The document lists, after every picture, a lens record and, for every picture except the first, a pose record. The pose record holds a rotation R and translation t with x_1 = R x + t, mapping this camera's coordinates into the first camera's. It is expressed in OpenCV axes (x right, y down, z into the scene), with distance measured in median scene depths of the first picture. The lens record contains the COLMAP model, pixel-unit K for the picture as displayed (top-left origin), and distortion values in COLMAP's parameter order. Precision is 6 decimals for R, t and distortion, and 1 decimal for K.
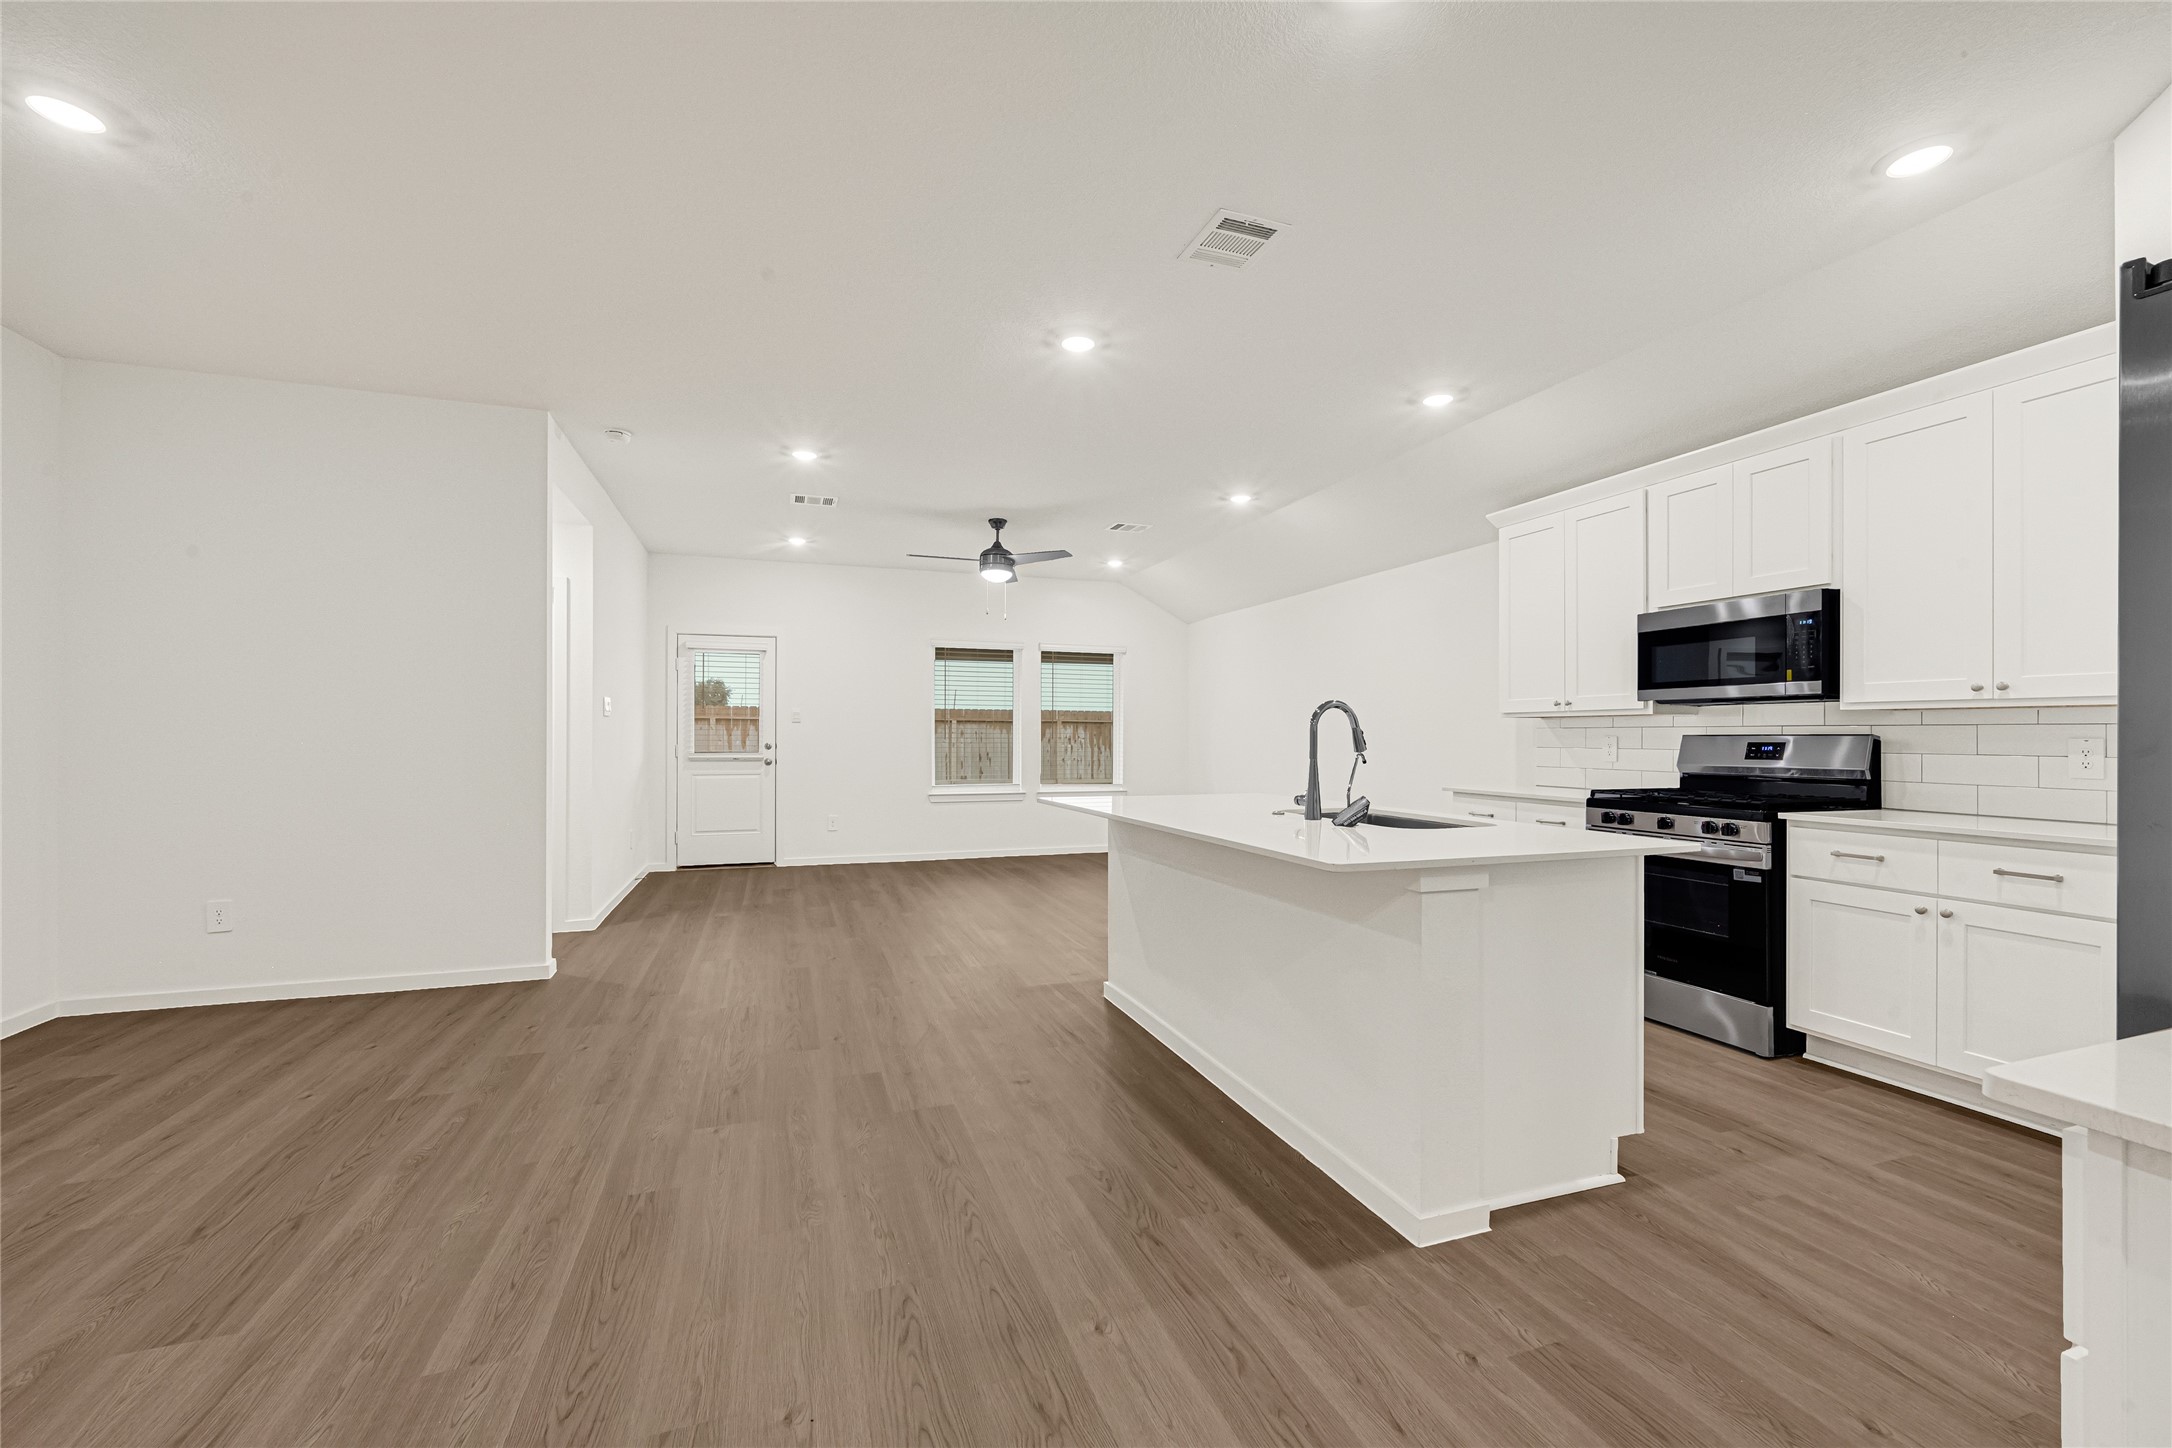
lens RADIAL K [[879.9, 0, 1105.3], [0, 879.9, 735.8], [0, 0, 1]] dist [0.001320, 0.001454]
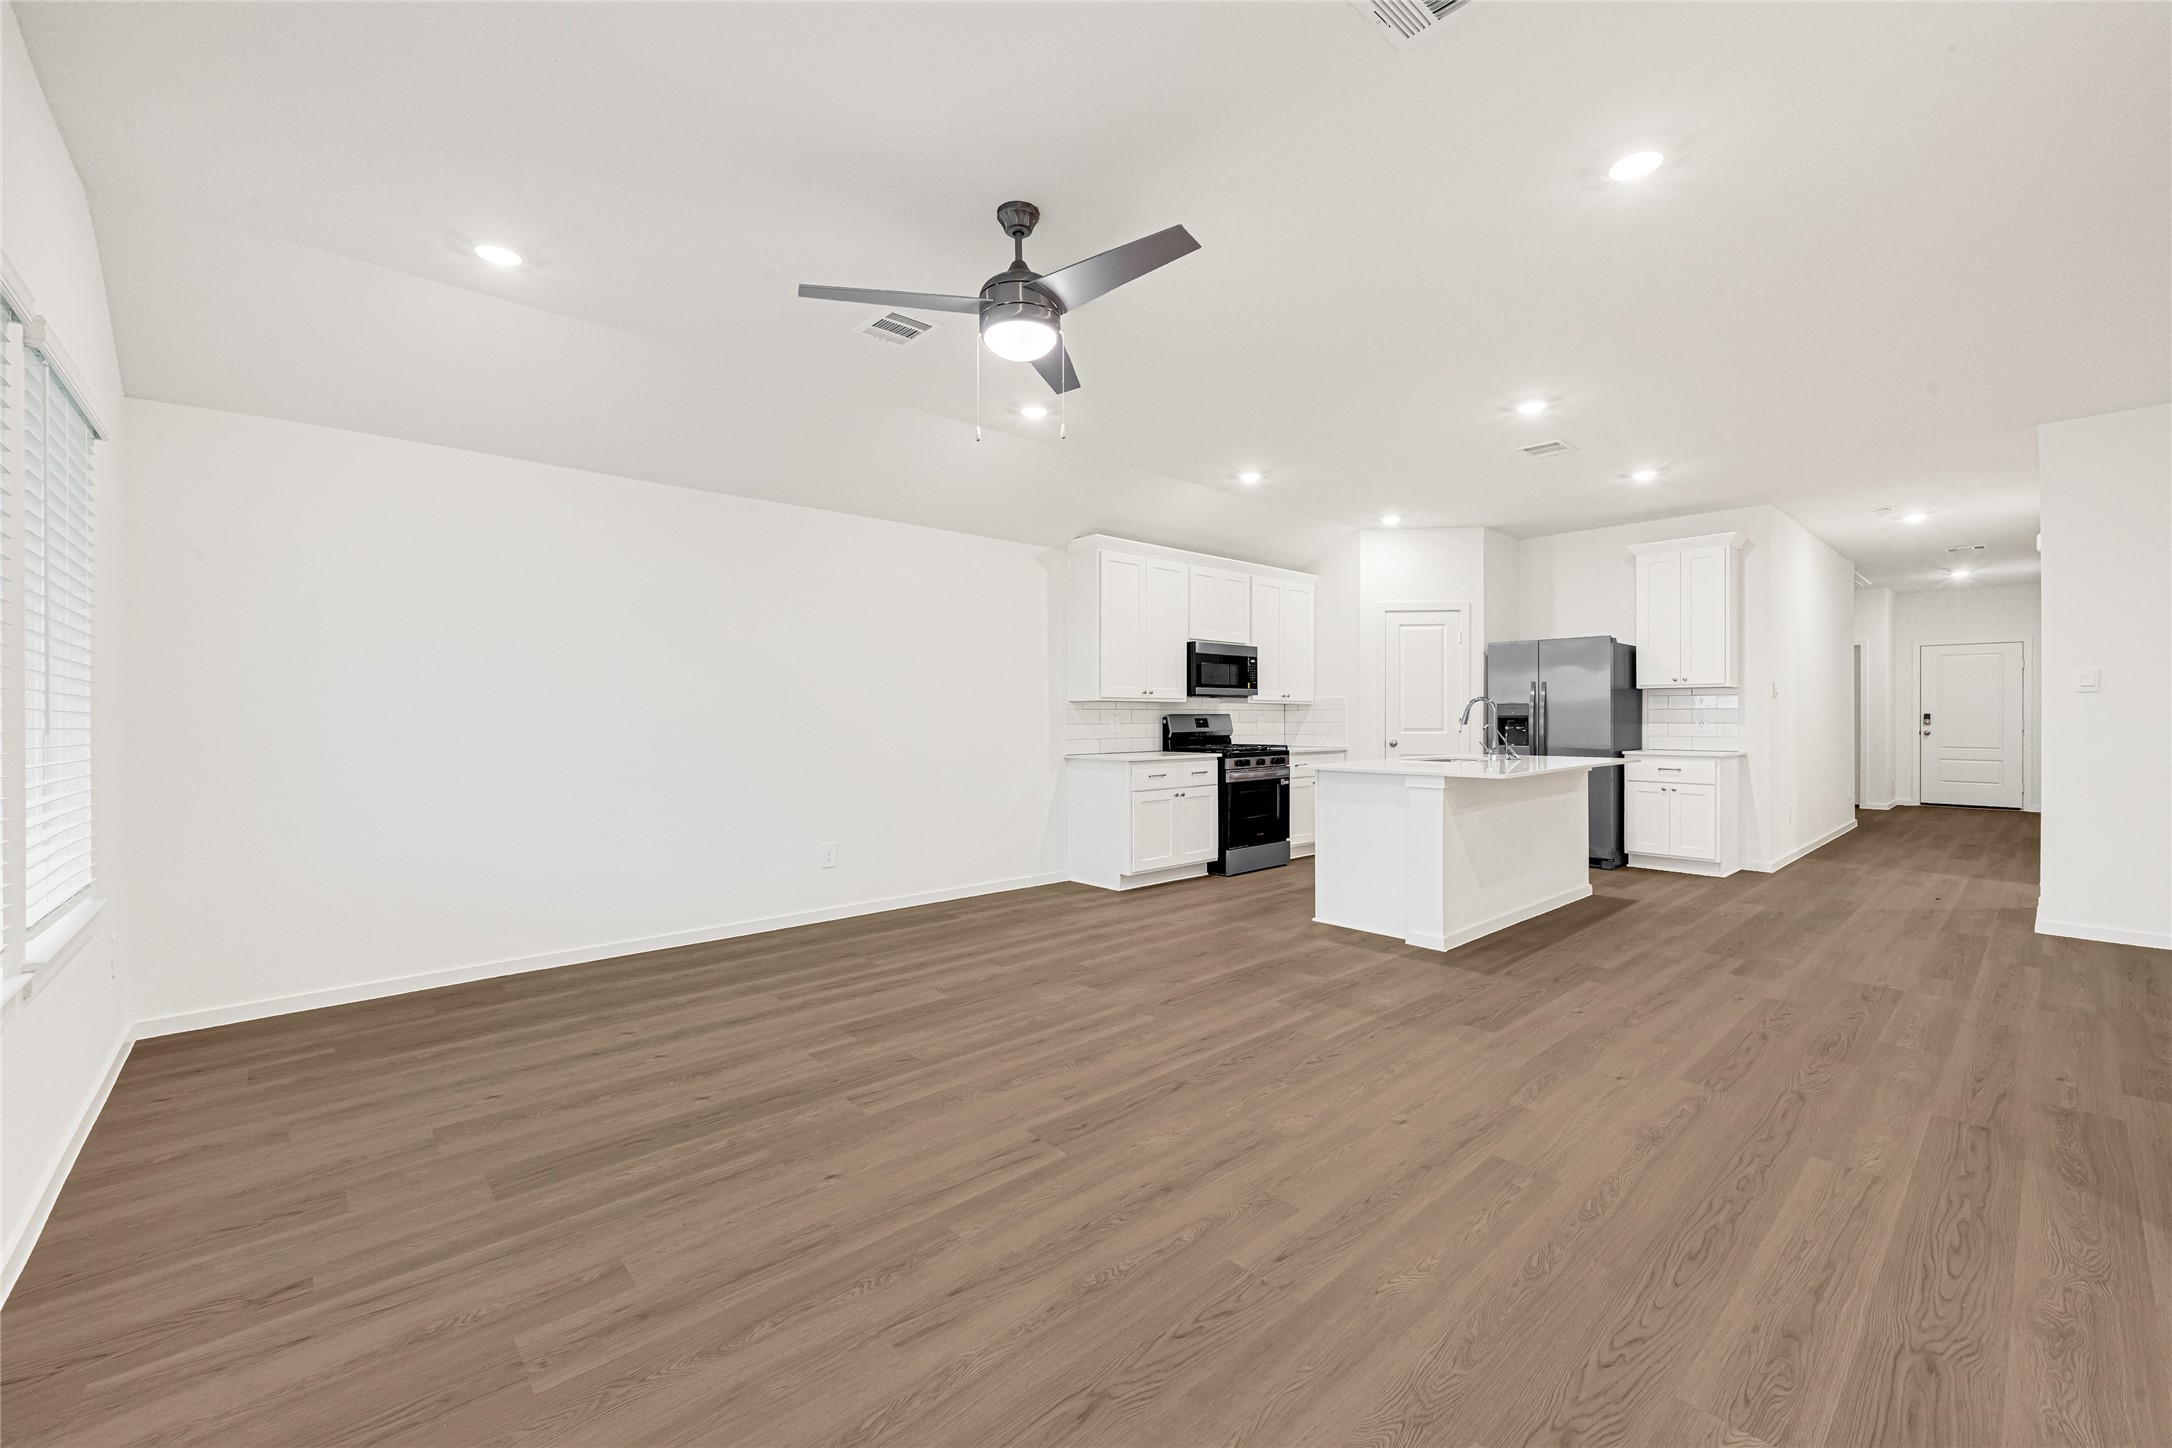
lens RADIAL K [[879.9, 0, 1091.3], [0, 879.9, 718.0], [0, 0, 1]] dist [0.001320, 0.001454]
pose [[-0.372969, -0.004884, 0.927831, -0.866179], [-0.000548, 0.999987, 0.005044, -0.003737], [-0.927844, 0.001372, -0.372966, 1.838924]]
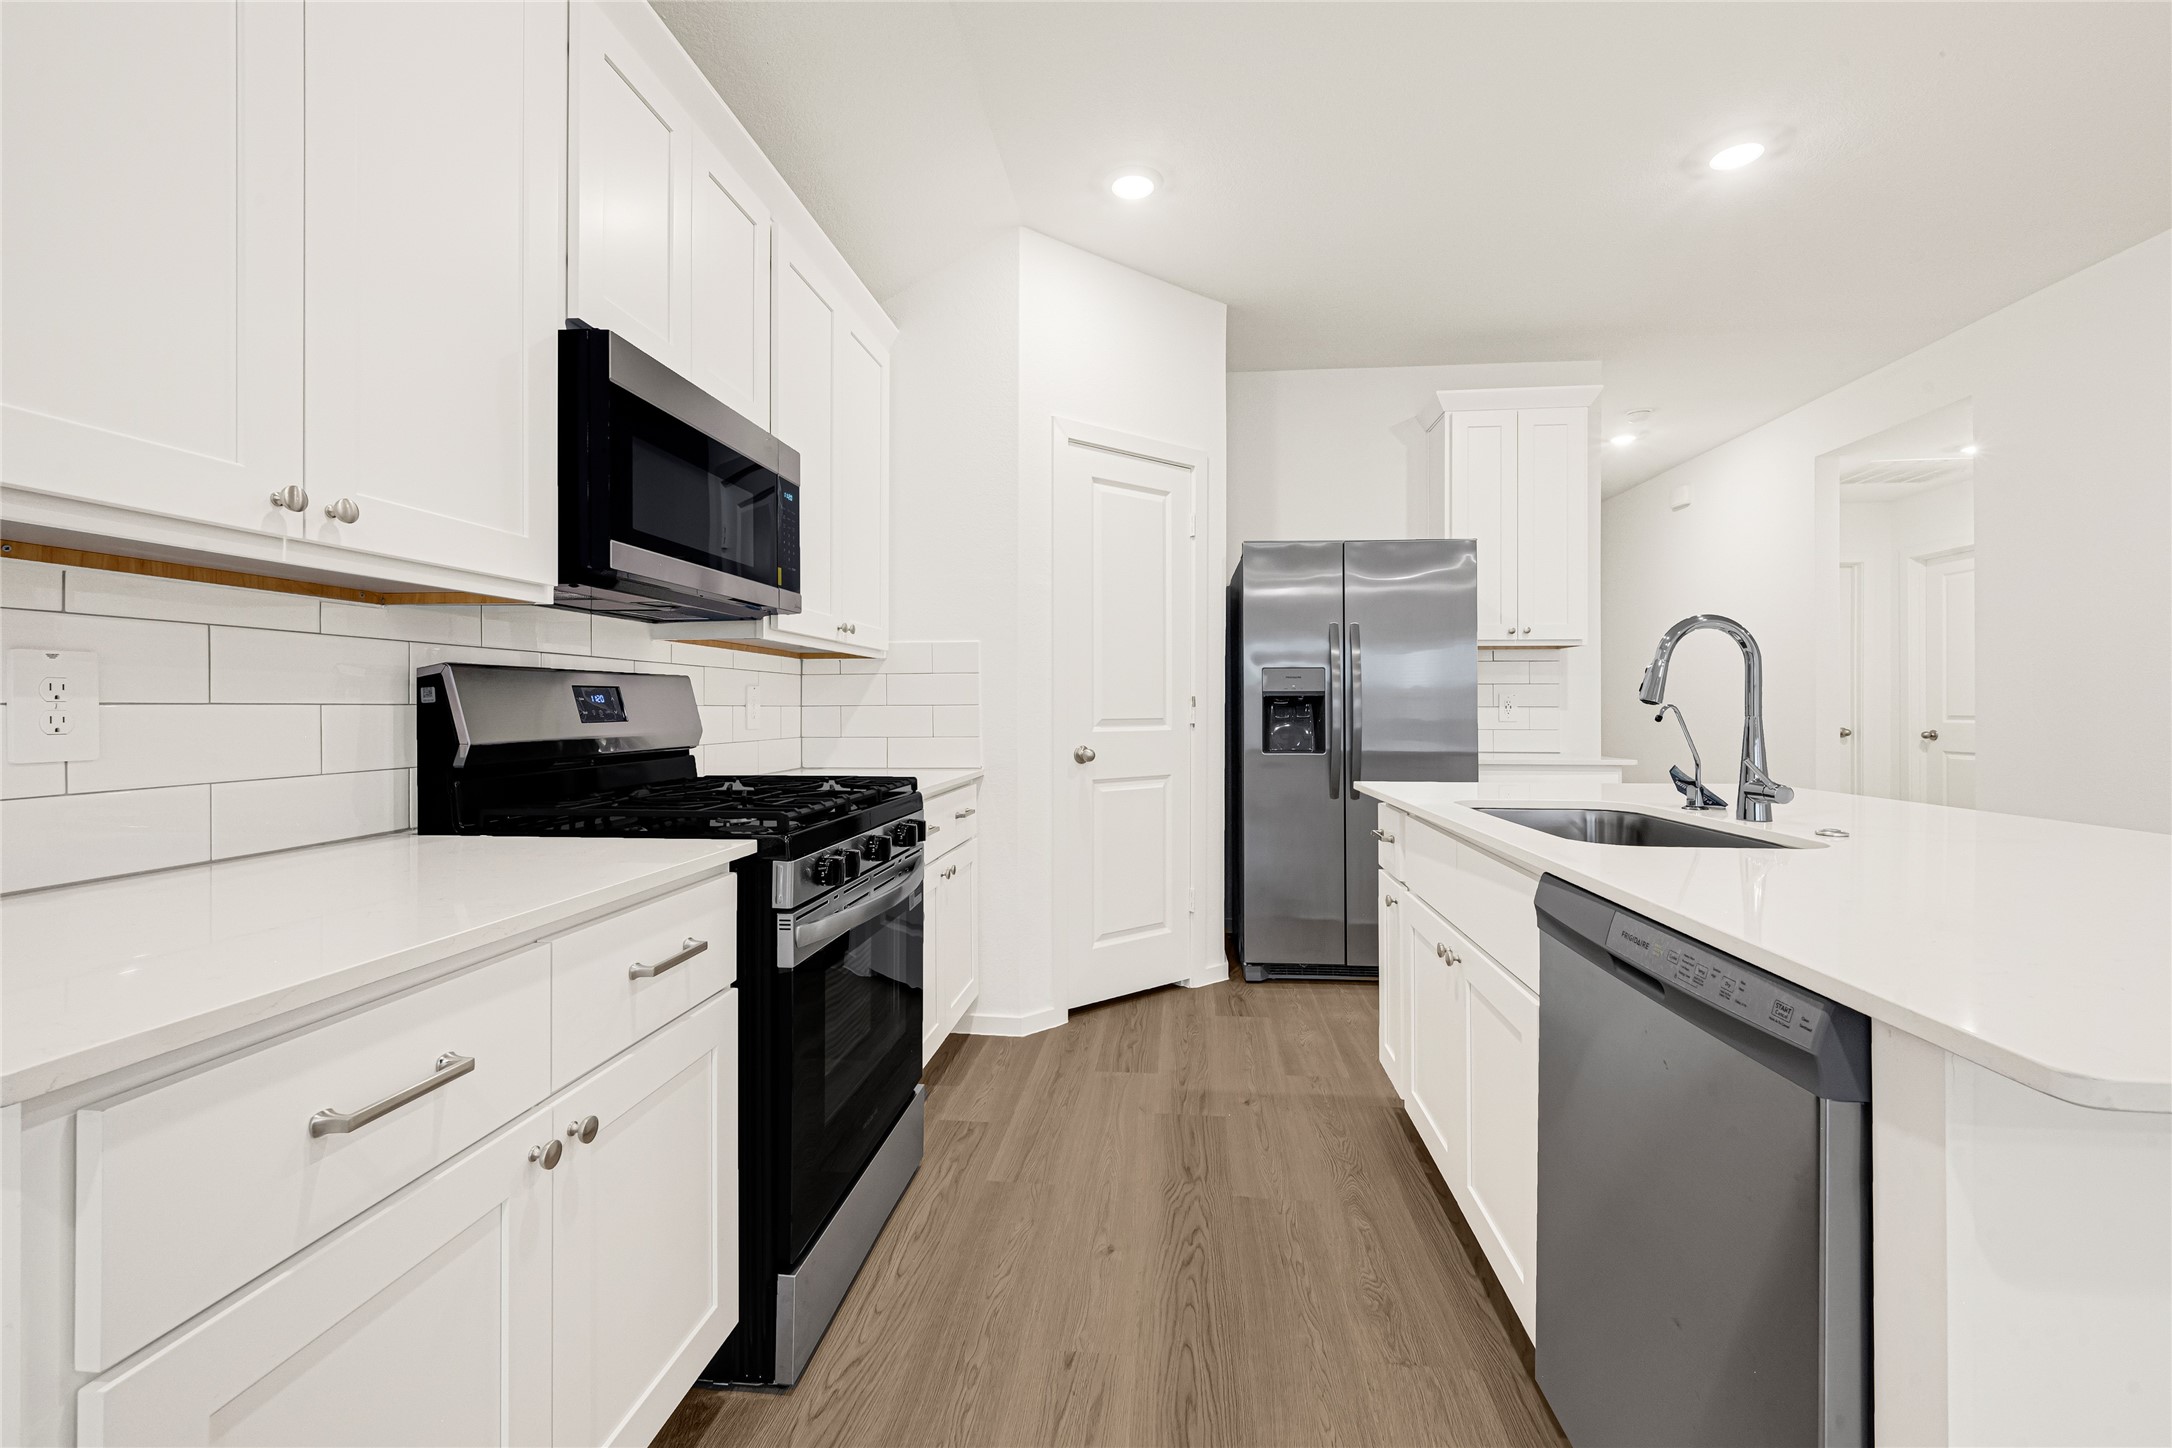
lens RADIAL K [[901.2, 0, 1086.0], [0, 901.2, 702.6], [0, 0, 1]] dist [0.003713, 0.000231]
pose [[-0.893688, -0.002783, 0.448680, 0.271550], [-0.004788, 0.999983, -0.003336, 0.014865], [-0.448663, -0.005130, -0.893686, 1.274118]]
